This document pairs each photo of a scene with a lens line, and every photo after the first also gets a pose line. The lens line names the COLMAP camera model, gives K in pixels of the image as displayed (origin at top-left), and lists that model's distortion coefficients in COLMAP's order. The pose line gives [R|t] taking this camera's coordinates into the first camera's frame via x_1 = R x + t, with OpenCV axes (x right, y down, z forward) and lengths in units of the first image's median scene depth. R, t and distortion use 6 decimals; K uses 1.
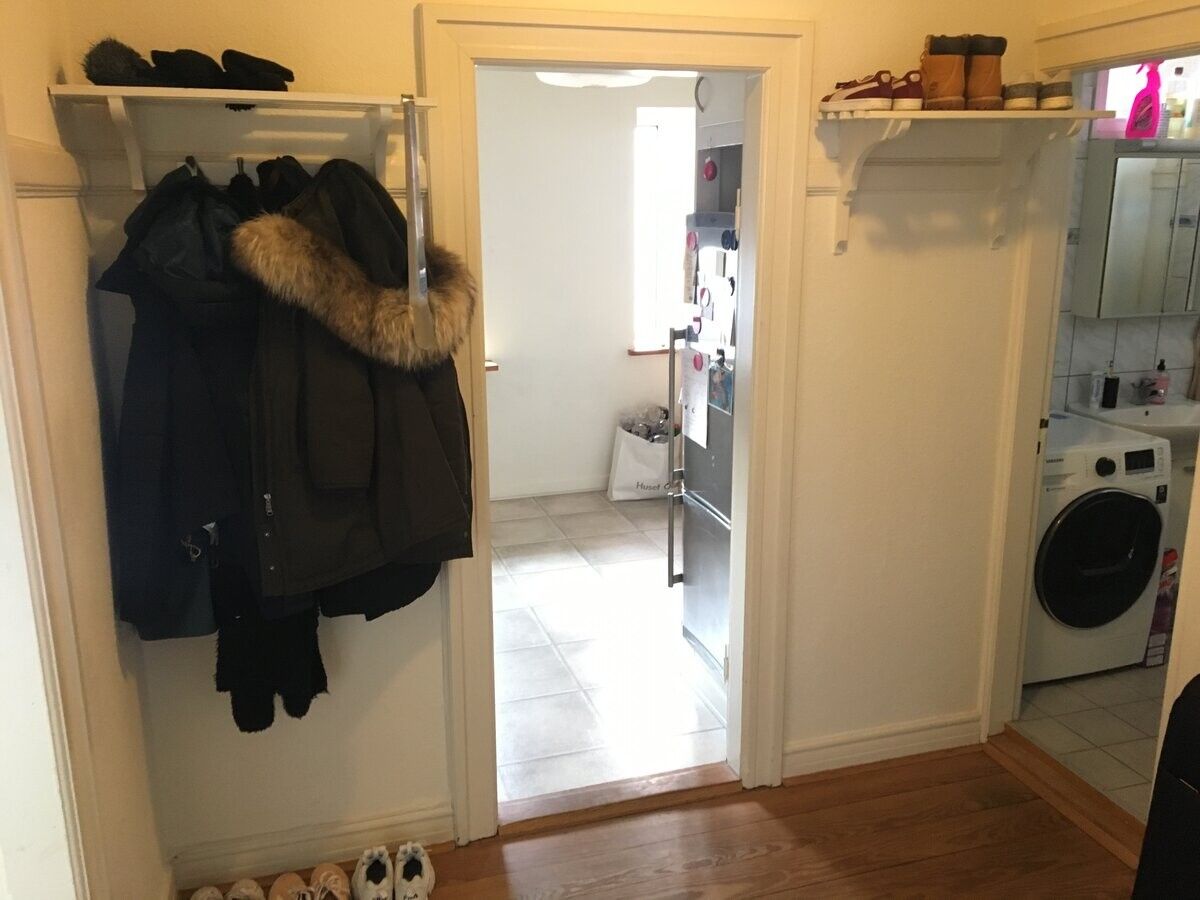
lens RADIAL K [[1004.8, 0, 600.0], [0, 1004.8, 450.0], [0, 0, 1]] dist [0.000481, -0.000439]
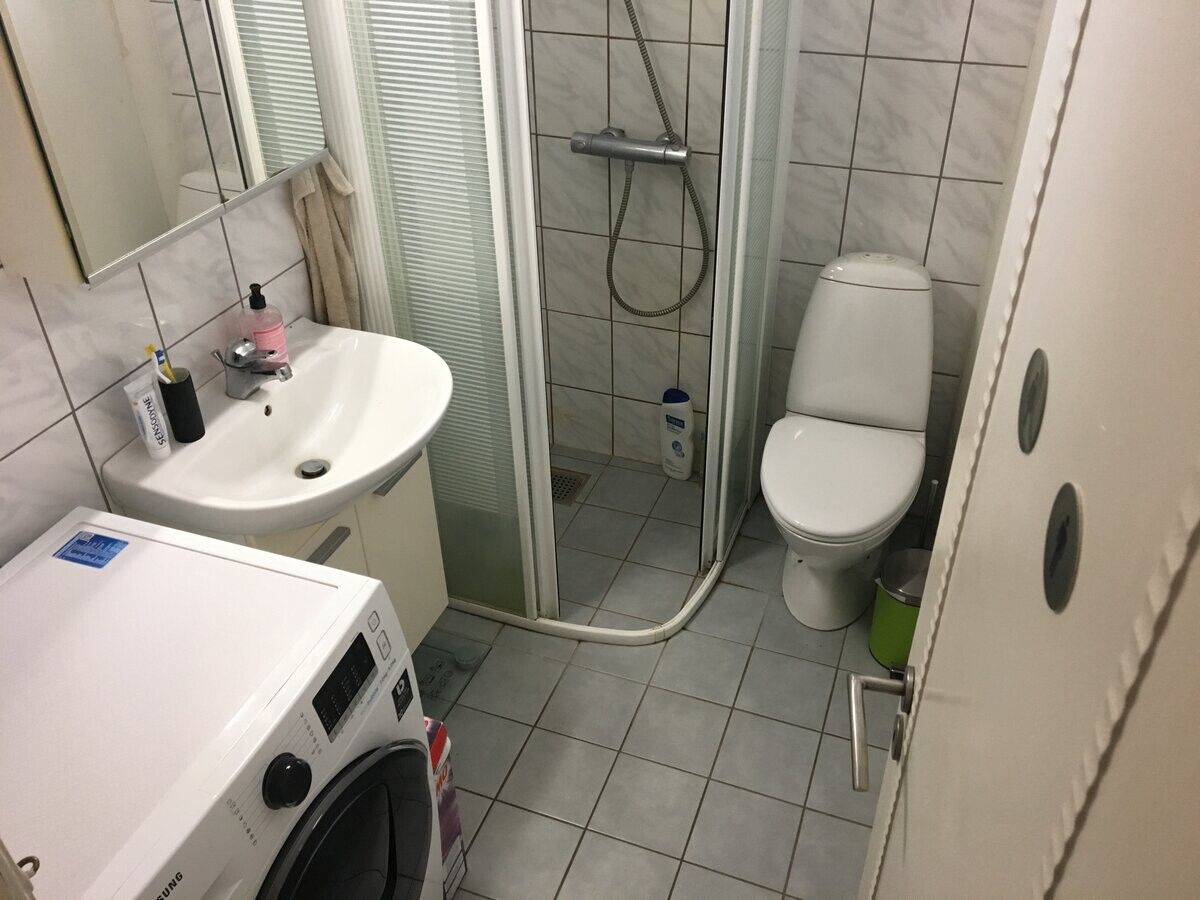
lens RADIAL K [[1004.8, 0, 600.0], [0, 1004.8, 450.0], [0, 0, 1]] dist [0.000481, -0.000439]
pose [[0.606724, -0.455201, 0.651673, 0.328571], [0.198915, 0.880664, 0.429959, -0.188627], [-0.769623, -0.131238, 0.624866, 0.593063]]
